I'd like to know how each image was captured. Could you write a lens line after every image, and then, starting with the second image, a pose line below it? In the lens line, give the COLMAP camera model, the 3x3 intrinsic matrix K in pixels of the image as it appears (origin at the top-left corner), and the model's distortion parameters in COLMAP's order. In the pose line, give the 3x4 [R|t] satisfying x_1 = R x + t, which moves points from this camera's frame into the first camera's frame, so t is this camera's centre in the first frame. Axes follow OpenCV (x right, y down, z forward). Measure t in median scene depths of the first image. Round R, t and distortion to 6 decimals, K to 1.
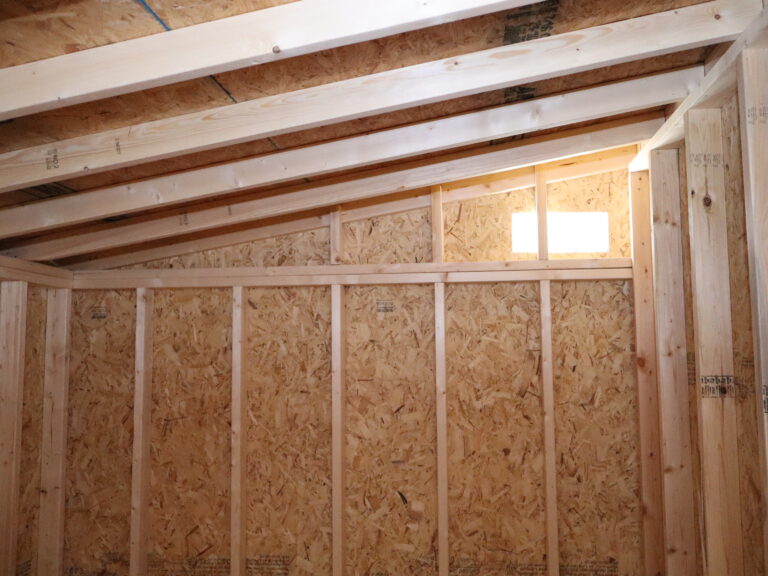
lens RADIAL K [[721.9, 0, 383.6], [0, 721.9, 287.3], [0, 0, 1]] dist [-0.006152, 0.000000]
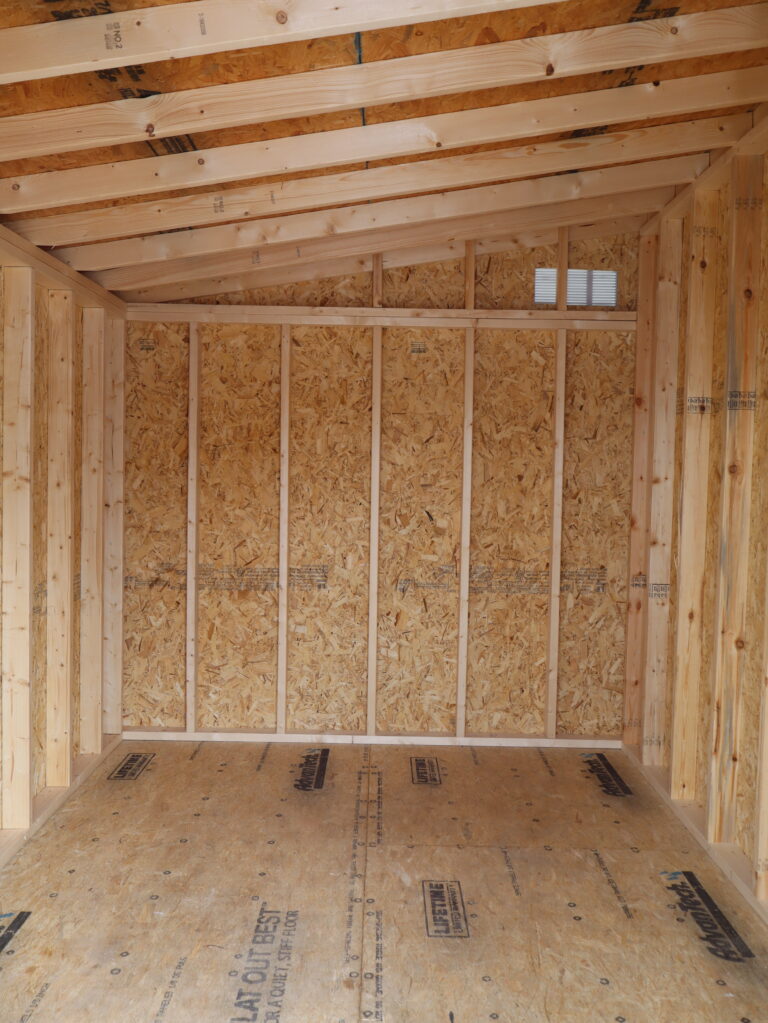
lens RADIAL K [[961.6, 0, 383.9], [0, 961.6, 512.6], [0, 0, 1]] dist [-0.006152, 0.000000]
pose [[0.993101, 0.020307, 0.115493, -0.219583], [-0.037048, 0.988780, 0.144709, 0.065774], [-0.111258, -0.147989, 0.982711, -0.492765]]
